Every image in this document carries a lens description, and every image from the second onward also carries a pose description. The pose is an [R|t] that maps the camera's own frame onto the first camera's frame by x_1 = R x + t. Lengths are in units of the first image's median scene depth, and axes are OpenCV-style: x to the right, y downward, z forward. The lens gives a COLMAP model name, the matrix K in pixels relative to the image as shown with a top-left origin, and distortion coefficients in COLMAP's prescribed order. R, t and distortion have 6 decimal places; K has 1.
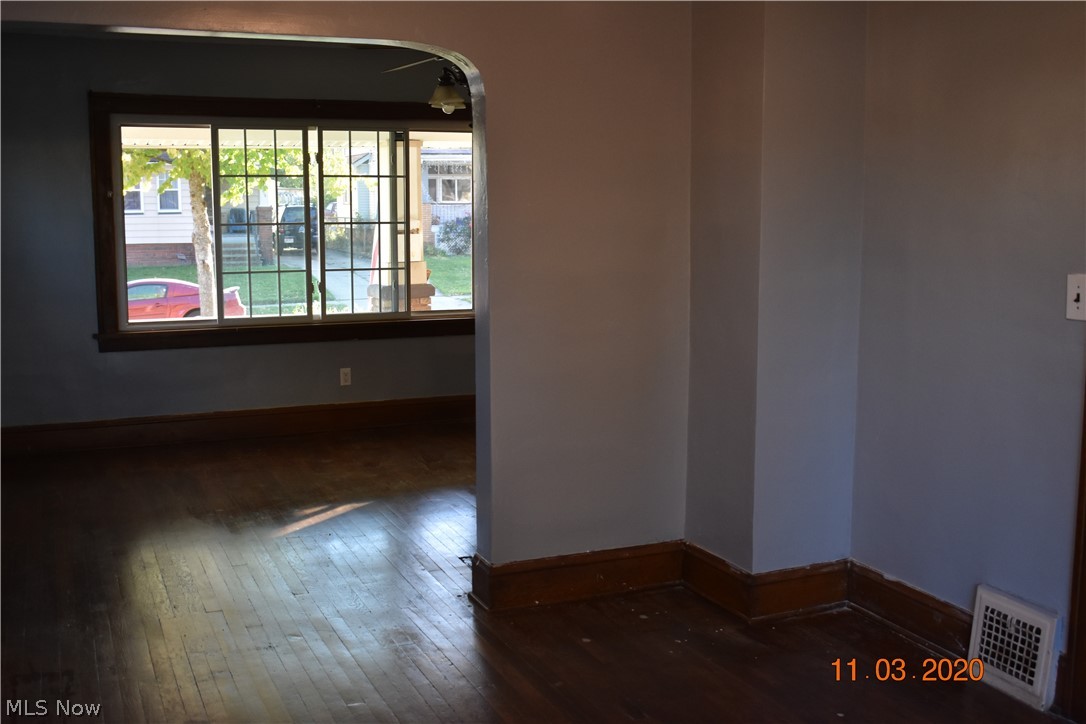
lens RADIAL K [[1225.3, 0, 542.0], [0, 1225.3, 364.5], [0, 0, 1]] dist [-0.029123, 0.000000]
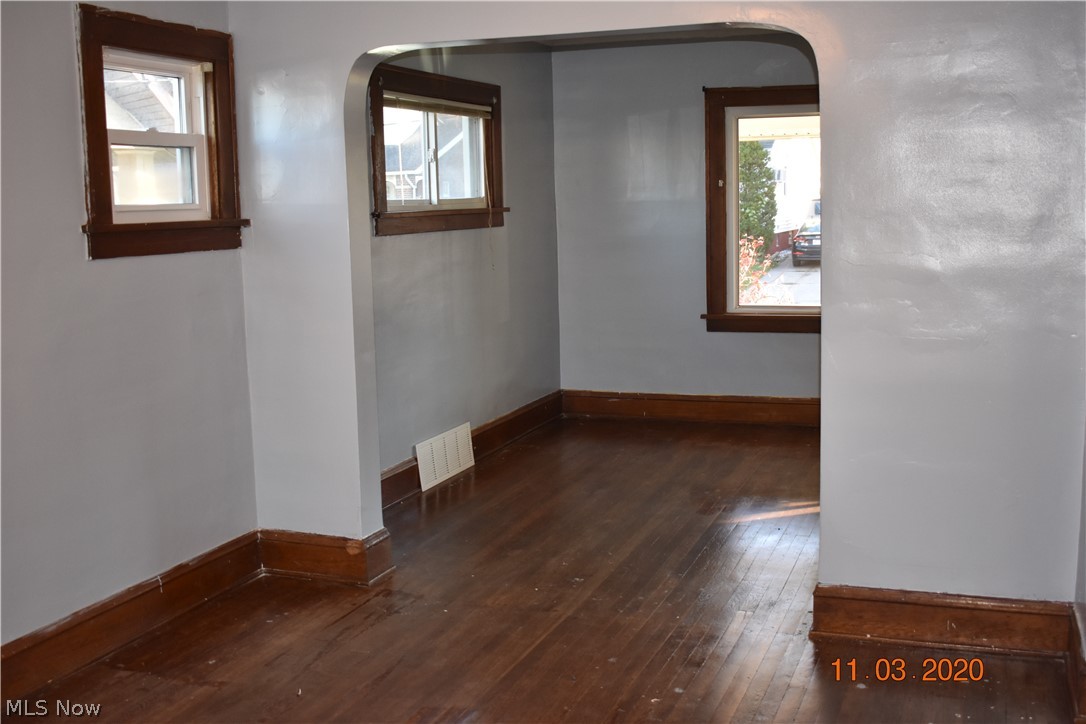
lens RADIAL K [[1225.3, 0, 542.8], [0, 1225.3, 359.0], [0, 0, 1]] dist [-0.029123, 0.000000]
pose [[0.735341, 0.078066, -0.673186, 0.353485], [-0.071960, 0.996722, 0.036981, -0.020904], [0.673866, 0.021249, 0.738548, 0.148742]]
